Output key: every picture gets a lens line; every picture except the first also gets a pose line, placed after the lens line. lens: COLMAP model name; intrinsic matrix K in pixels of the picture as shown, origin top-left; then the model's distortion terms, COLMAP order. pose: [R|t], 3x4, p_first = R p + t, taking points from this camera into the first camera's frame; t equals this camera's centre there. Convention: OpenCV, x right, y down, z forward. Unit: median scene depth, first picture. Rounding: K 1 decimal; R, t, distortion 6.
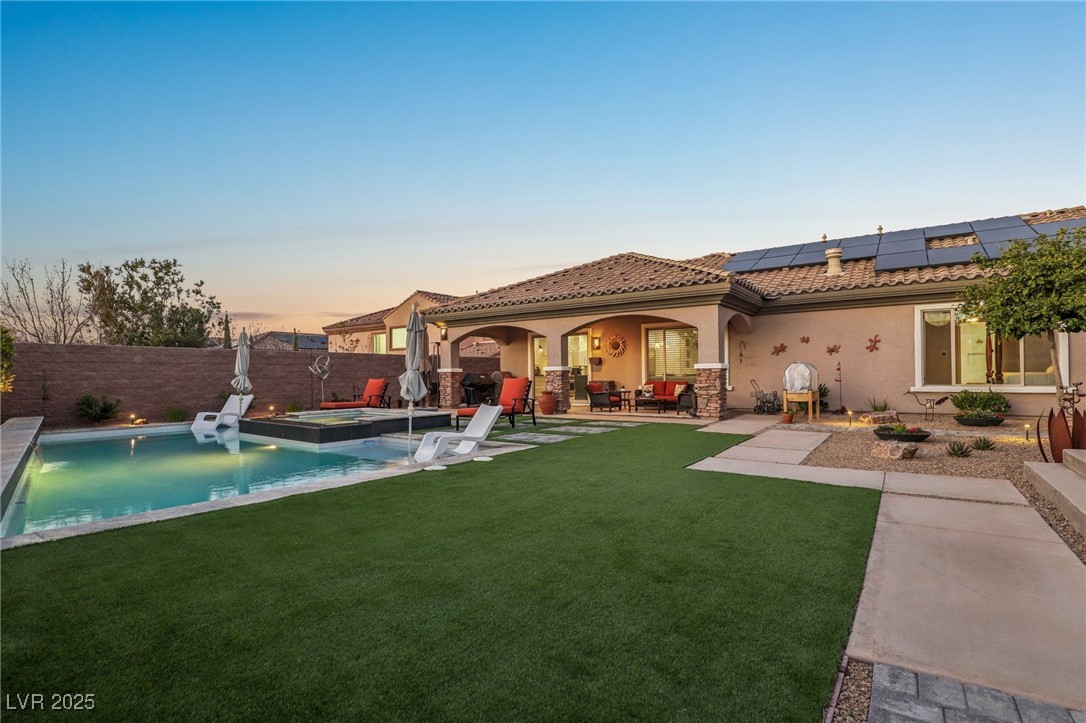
lens RADIAL K [[507.1, 0, 543.0], [0, 507.1, 361.5], [0, 0, 1]] dist [-0.023739, 0.000143]
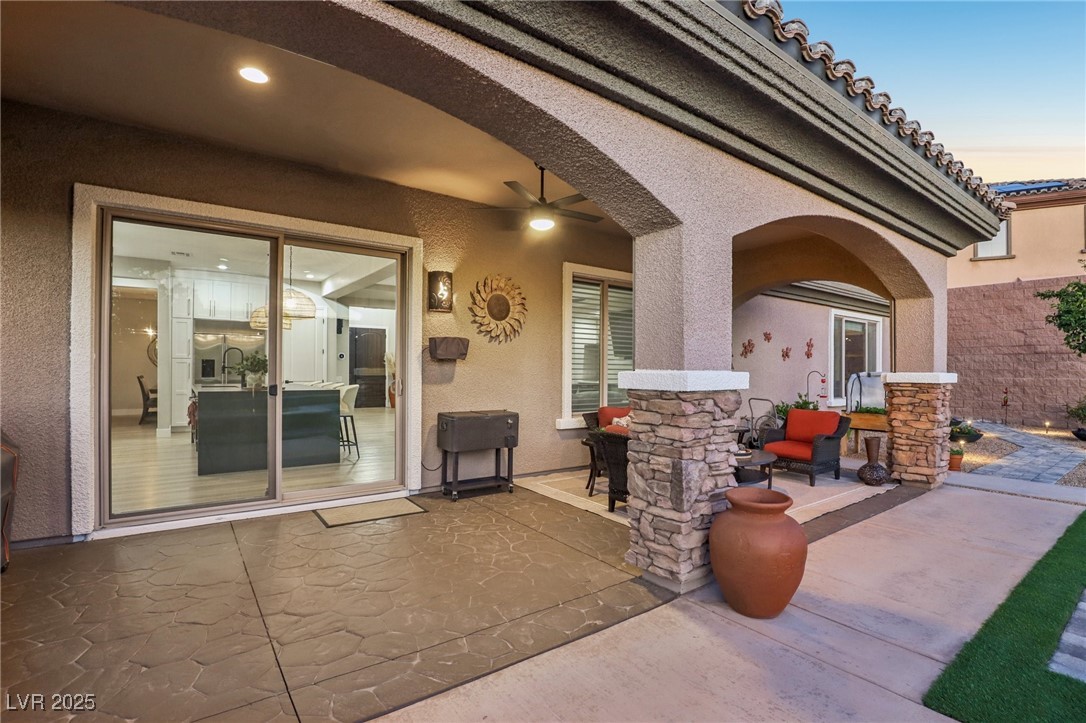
lens RADIAL K [[507.1, 0, 543.0], [0, 507.1, 361.5], [0, 0, 1]] dist [-0.023739, 0.000143]
pose [[0.305996, 0.028475, 0.951607, -0.171747], [-0.034262, 0.999234, -0.018883, 0.010568], [-0.951416, -0.026826, 0.306737, 0.858210]]
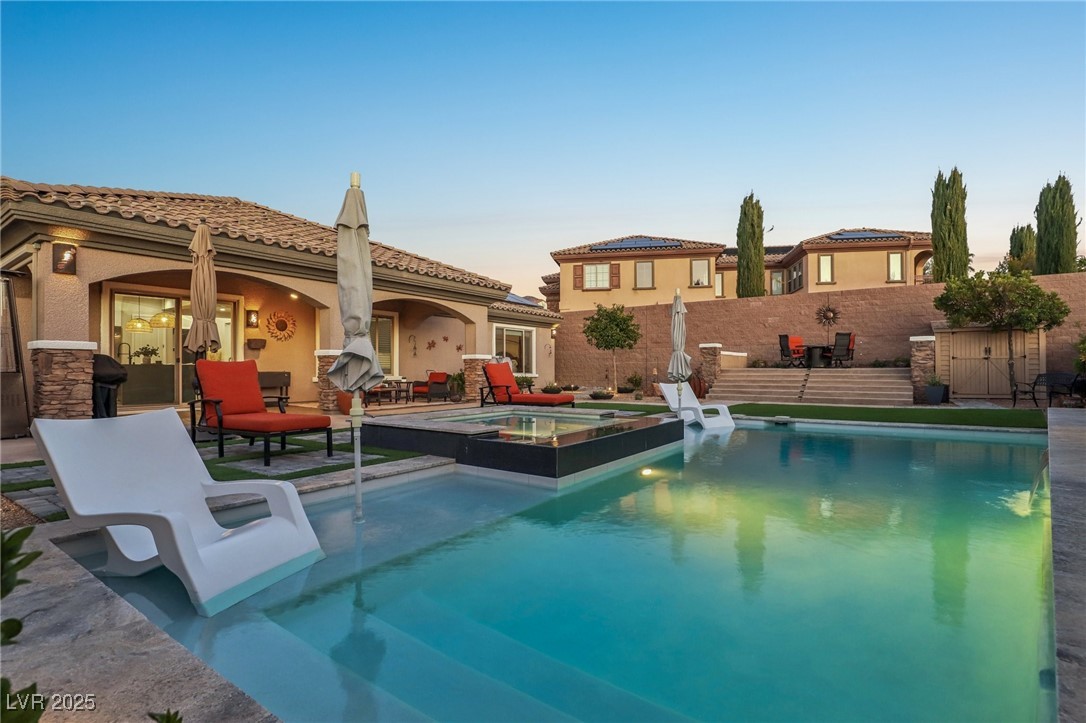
lens RADIAL K [[520.3, 0, 543.0], [0, 520.3, 361.5], [0, 0, 1]] dist [-0.026884, 0.000035]
pose [[-0.010495, 0.026451, 0.999595, -0.626227], [-0.020295, 0.999439, -0.026660, 0.035011], [-0.999739, -0.020566, -0.009952, 0.610969]]
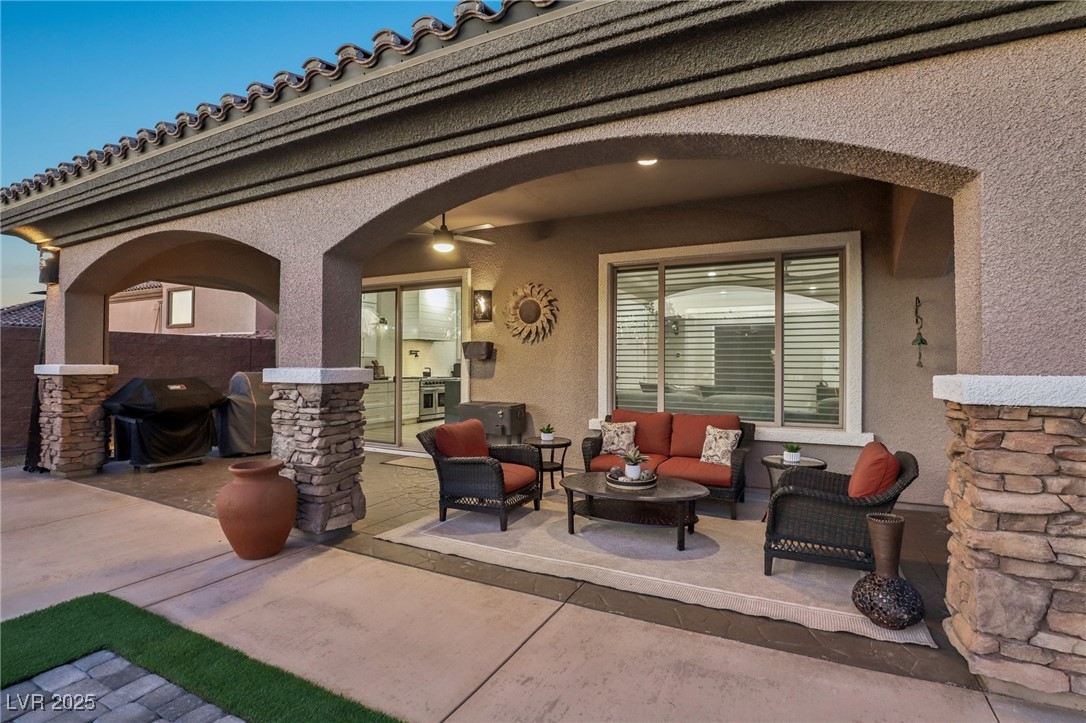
lens RADIAL K [[499.6, 0, 543.0], [0, 499.6, 361.5], [0, 0, 1]] dist [-0.030569, -0.000065]
pose [[0.987800, 0.017075, 0.154787, 0.094041], [-0.019900, 0.999662, 0.016720, -0.000388], [-0.154449, -0.019596, 0.987806, 0.617705]]
